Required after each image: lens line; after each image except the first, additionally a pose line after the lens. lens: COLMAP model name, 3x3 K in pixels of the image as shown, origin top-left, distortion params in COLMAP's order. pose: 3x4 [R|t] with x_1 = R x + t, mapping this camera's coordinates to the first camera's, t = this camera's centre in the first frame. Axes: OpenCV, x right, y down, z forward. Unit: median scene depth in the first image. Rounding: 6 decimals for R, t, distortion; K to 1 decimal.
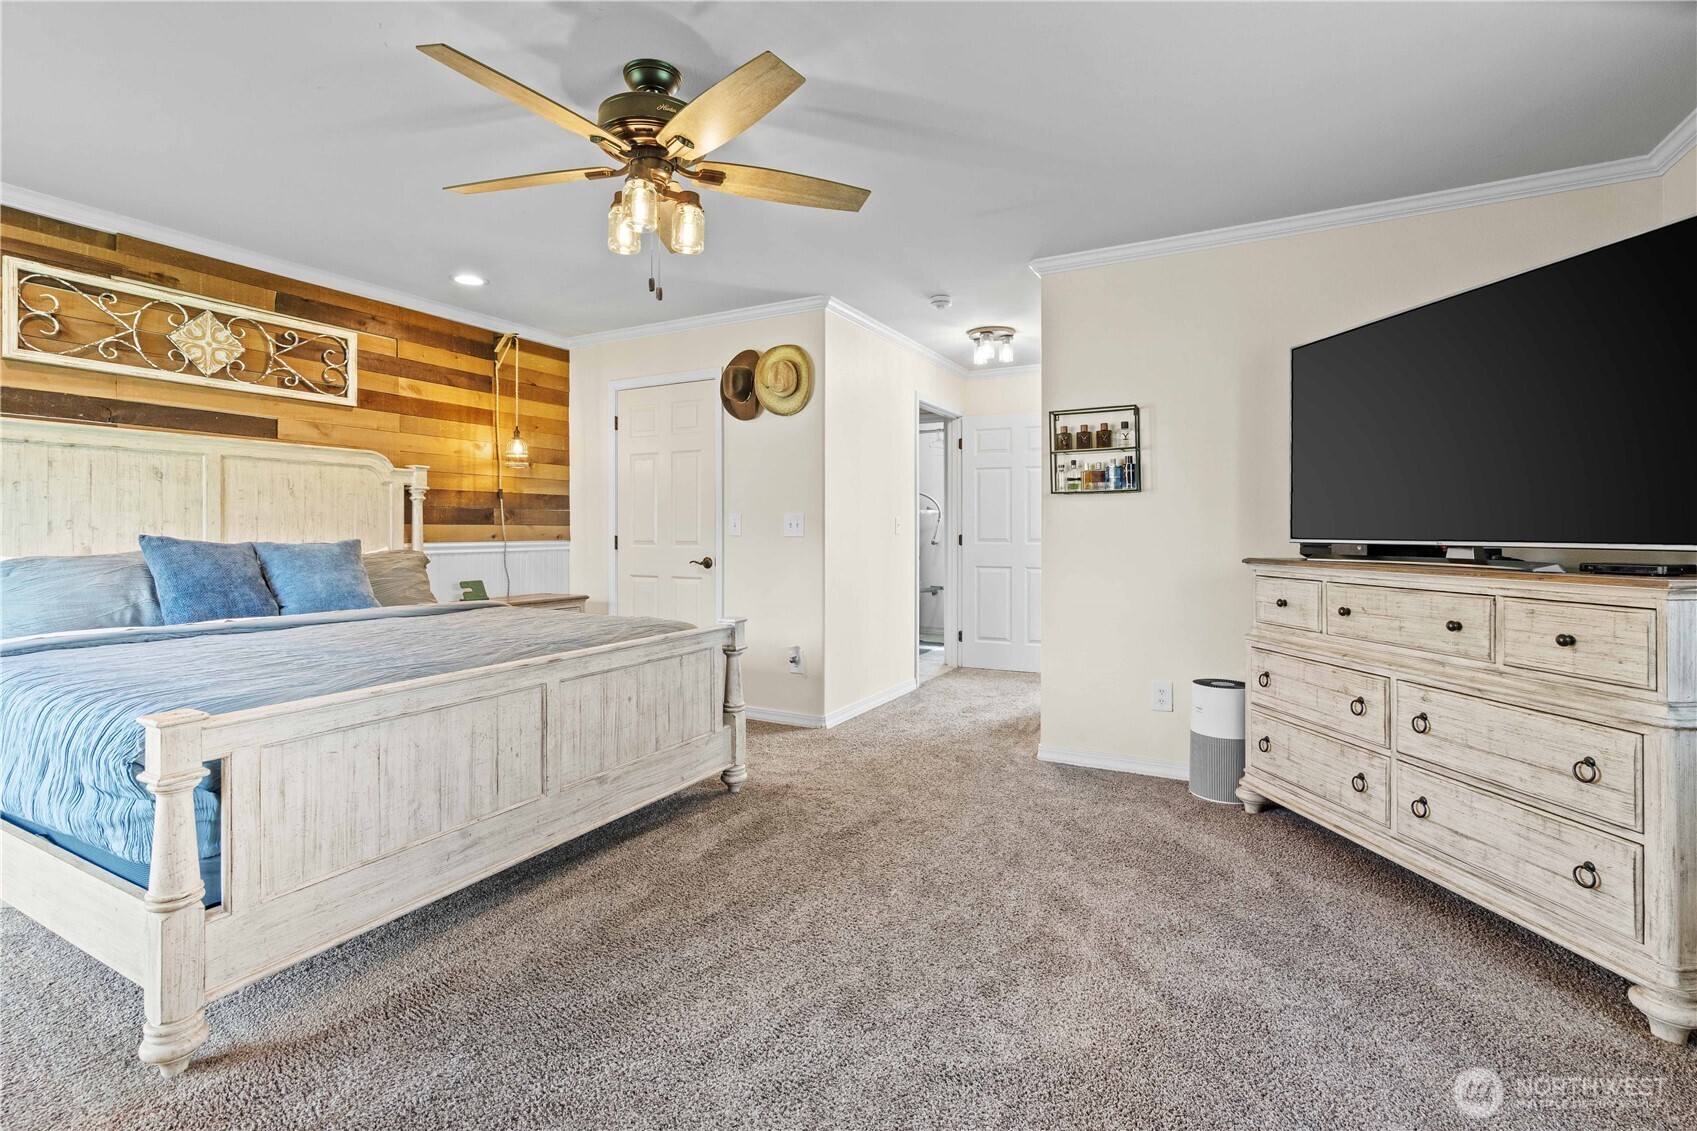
lens RADIAL K [[773.5, 0, 848.5], [0, 773.5, 565.5], [0, 0, 1]] dist [0.000100, -0.000006]
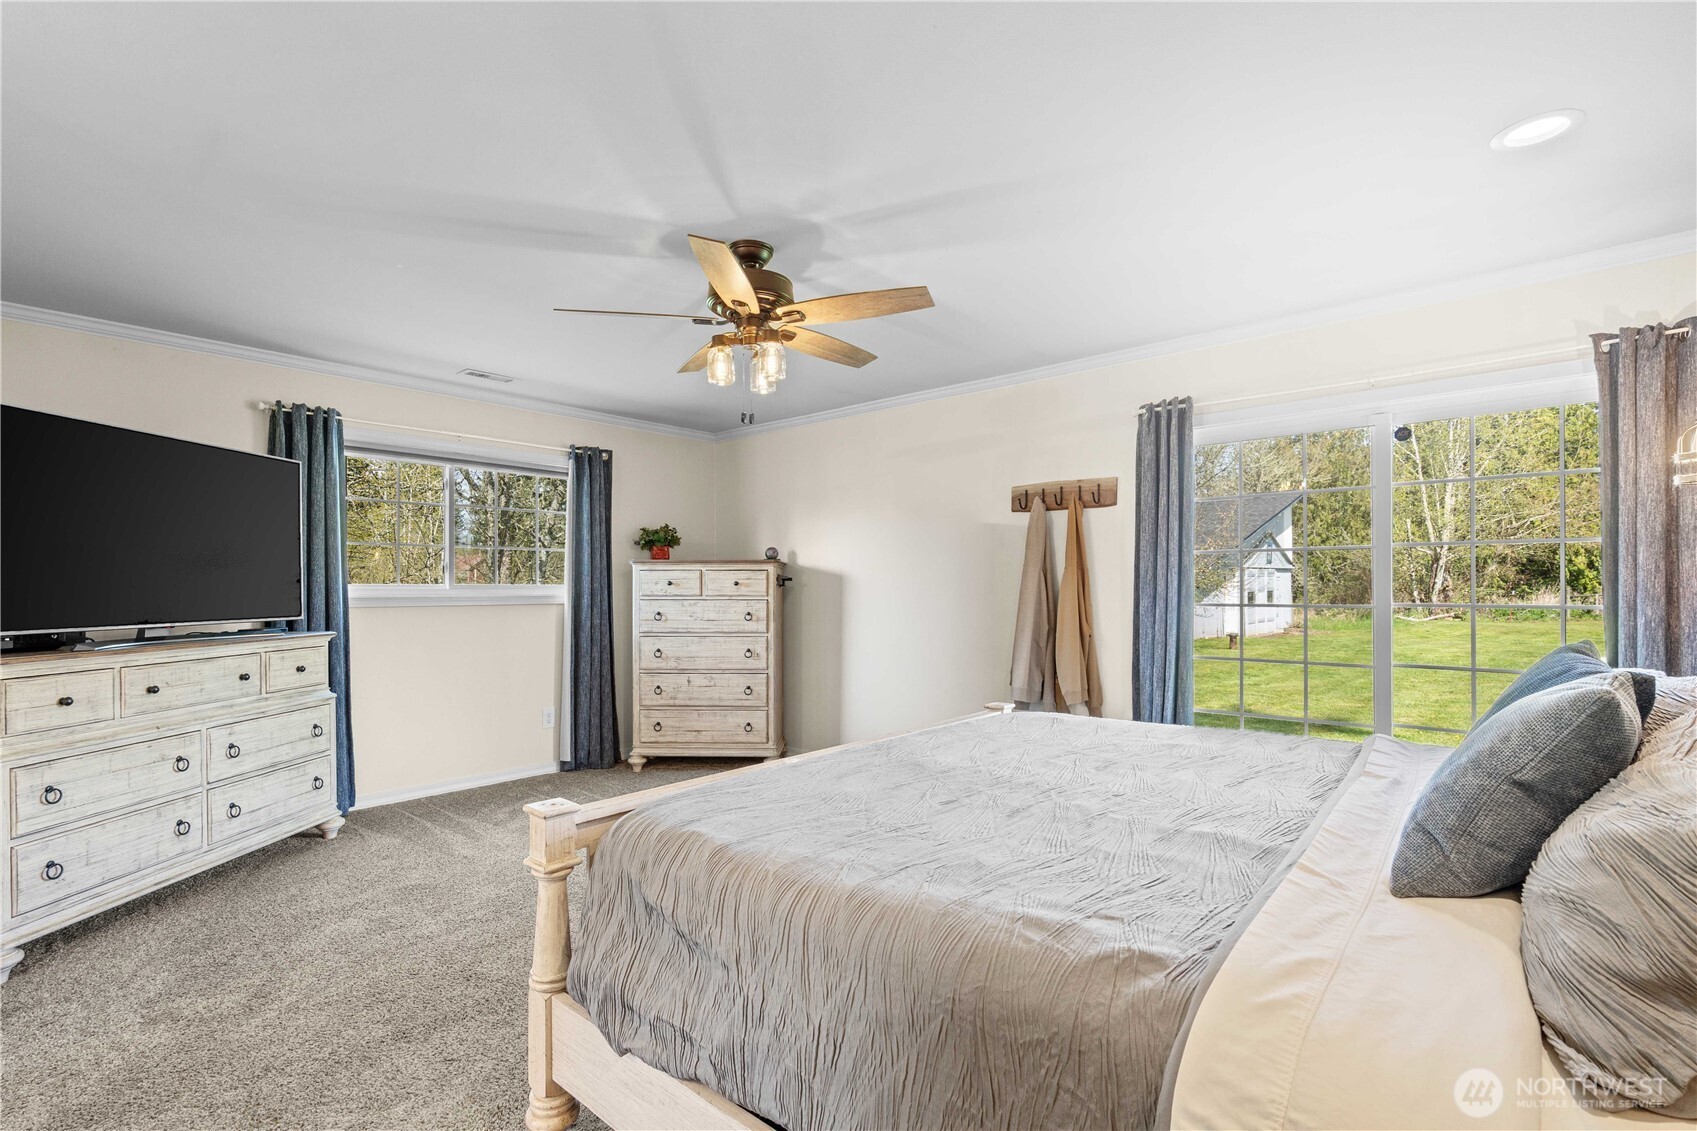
lens RADIAL K [[773.5, 0, 848.5], [0, 773.5, 565.5], [0, 0, 1]] dist [0.000100, -0.000006]
pose [[-0.974968, 0.005840, 0.222268, -0.655842], [0.010127, 0.999784, 0.018155, -0.144988], [-0.222114, 0.019952, -0.974817, 2.076260]]
